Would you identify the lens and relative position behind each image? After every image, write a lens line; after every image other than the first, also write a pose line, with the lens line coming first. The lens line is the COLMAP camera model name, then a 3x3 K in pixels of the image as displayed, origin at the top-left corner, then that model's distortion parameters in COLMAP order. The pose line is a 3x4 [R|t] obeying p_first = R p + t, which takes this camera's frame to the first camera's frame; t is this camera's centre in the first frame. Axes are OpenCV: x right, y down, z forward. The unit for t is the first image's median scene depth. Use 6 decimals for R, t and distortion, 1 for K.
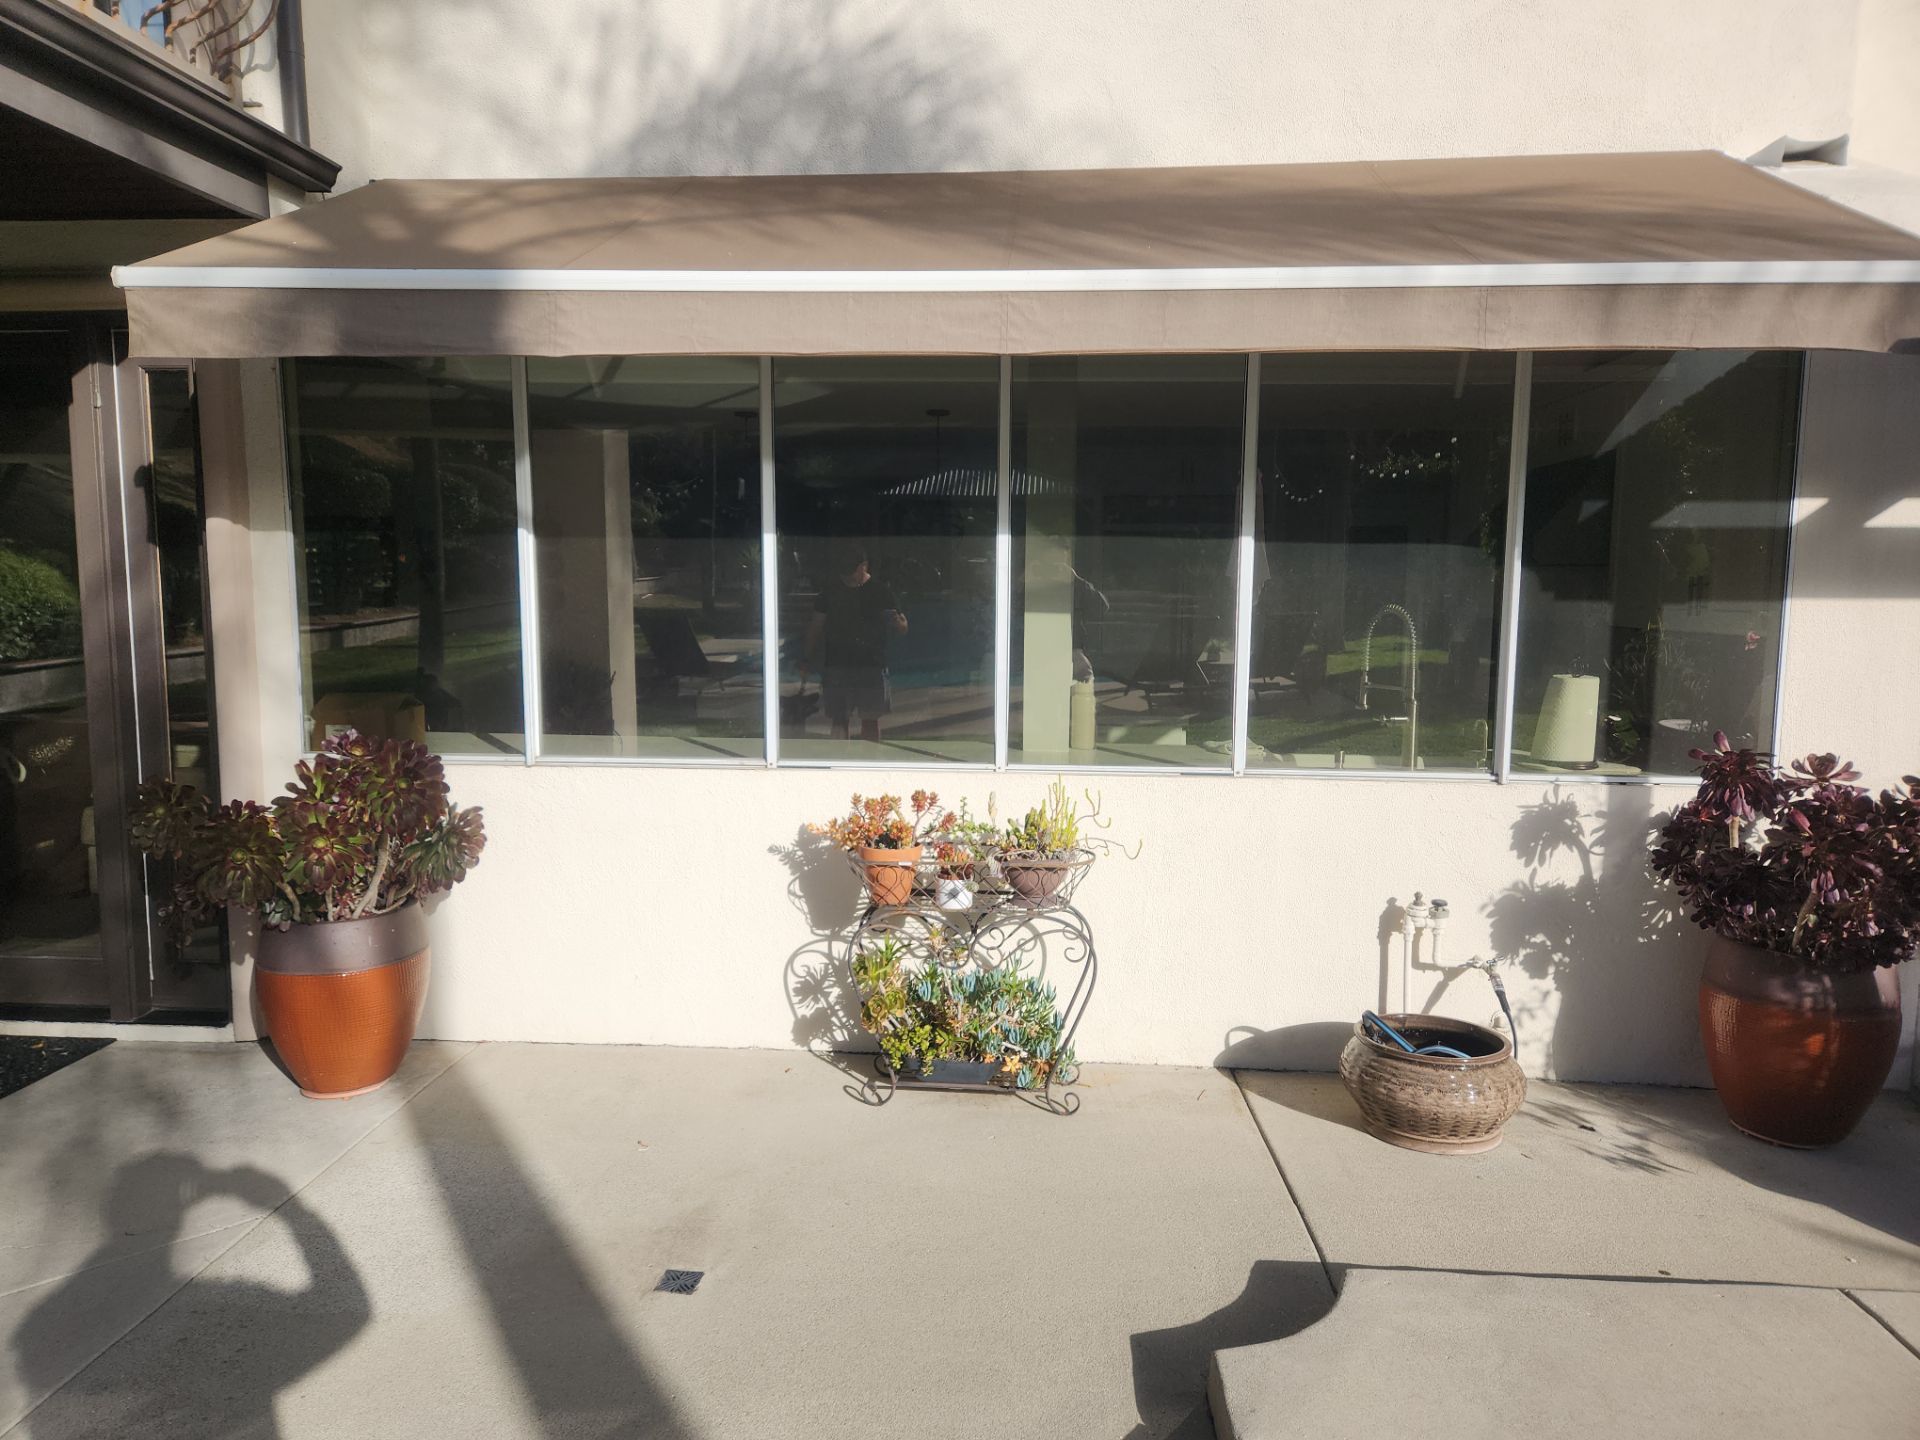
lens RADIAL K [[1274.7, 0, 910.7], [0, 1274.7, 708.2], [0, 0, 1]] dist [0.077866, -0.064299]
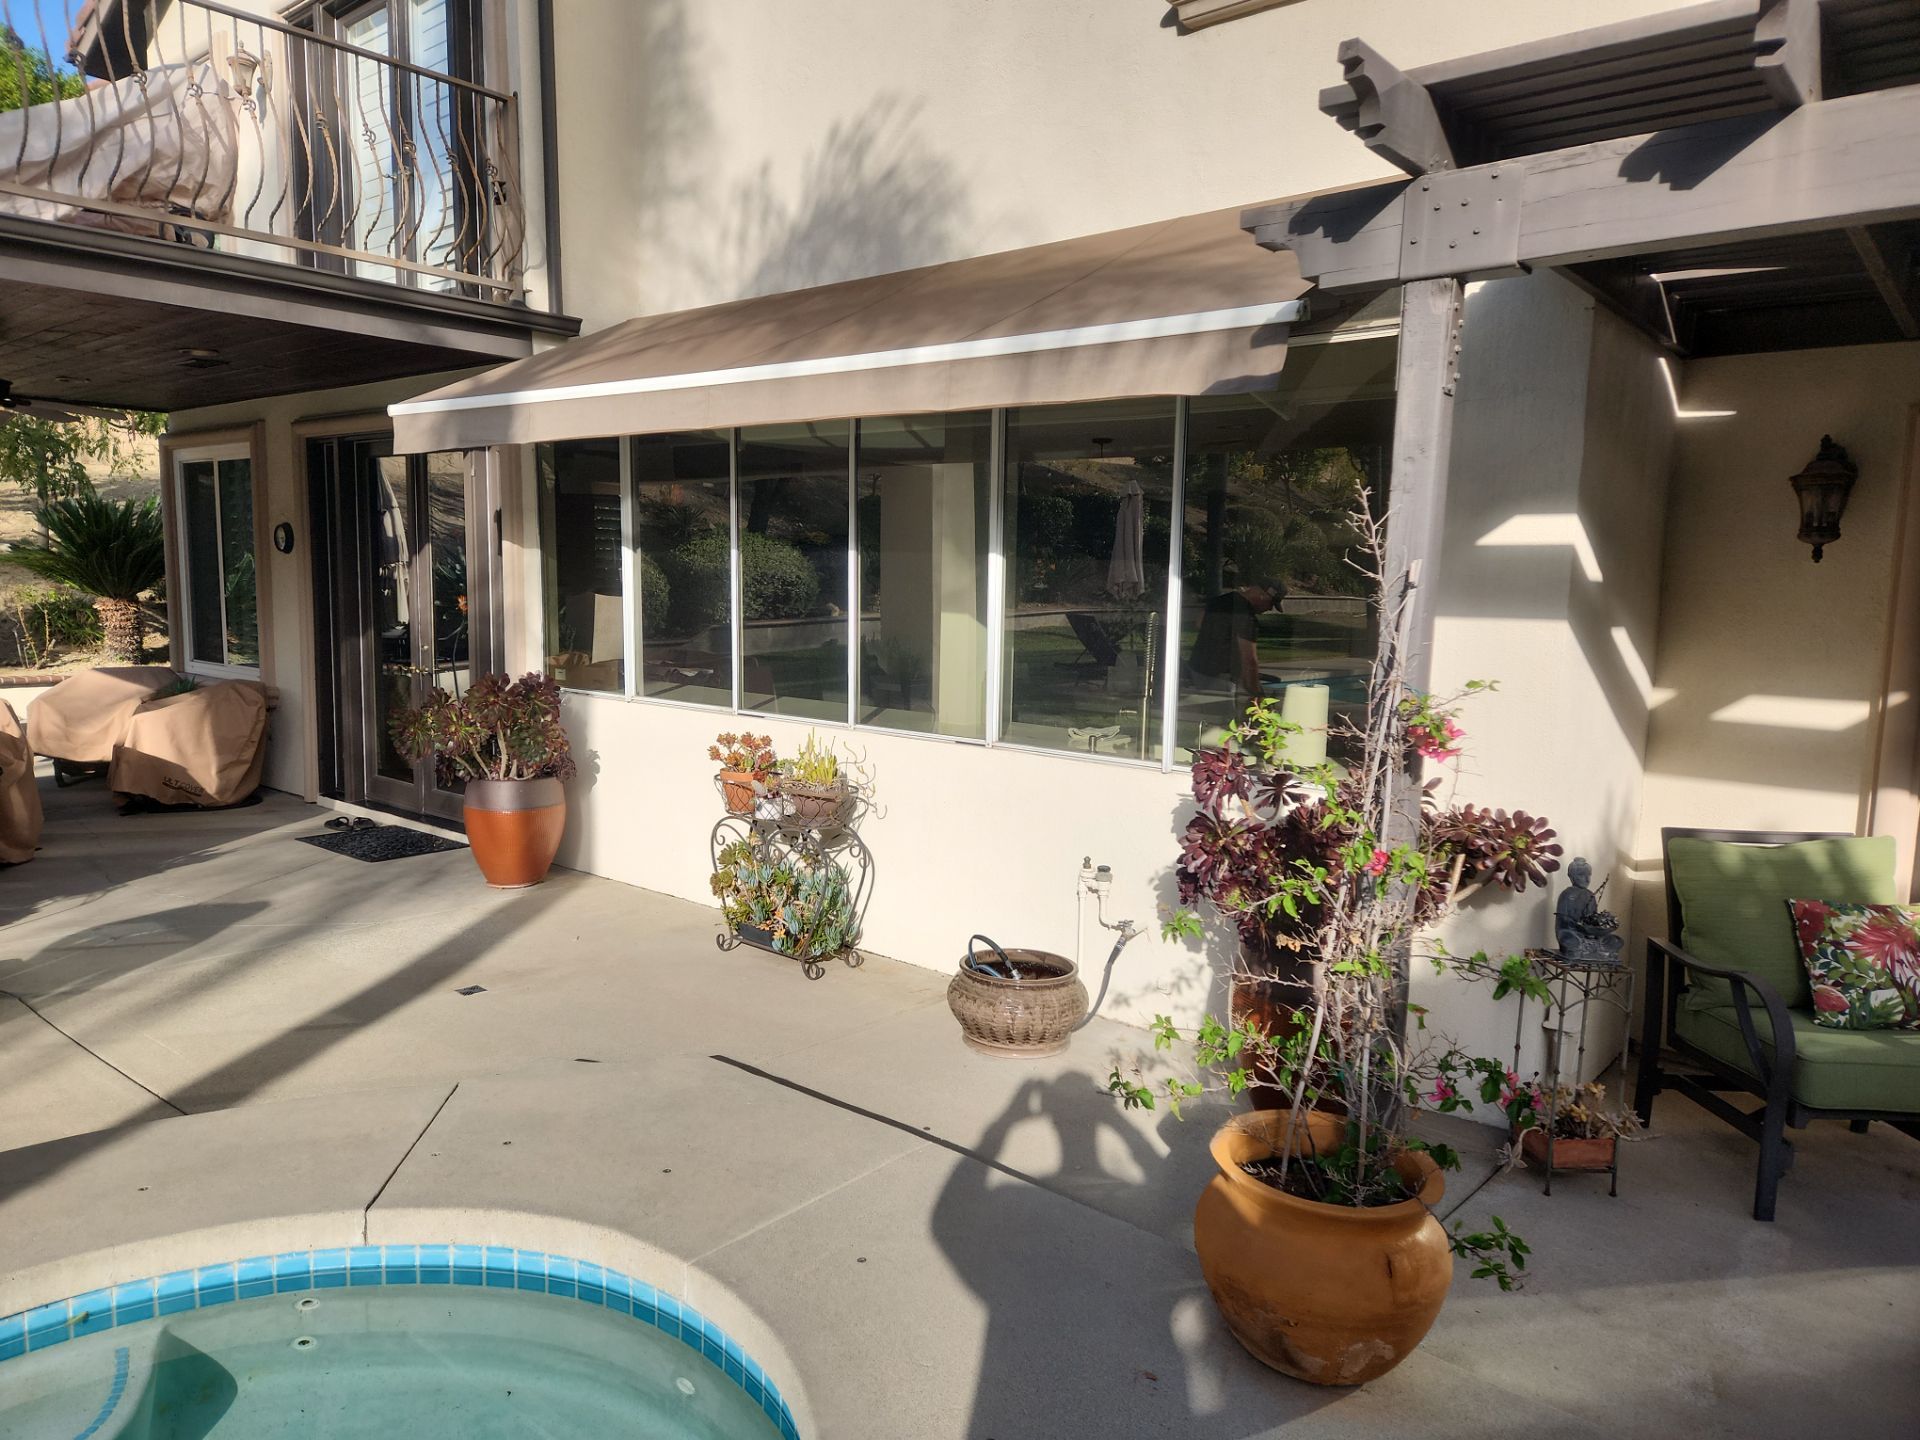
lens RADIAL K [[1274.7, 0, 961.1], [0, 1274.7, 722.5], [0, 0, 1]] dist [0.077866, -0.064299]
pose [[0.814555, 0.078082, -0.574808, 0.887419], [-0.077762, 0.996654, 0.025189, -0.000031], [0.574851, 0.024181, 0.817901, -0.018293]]
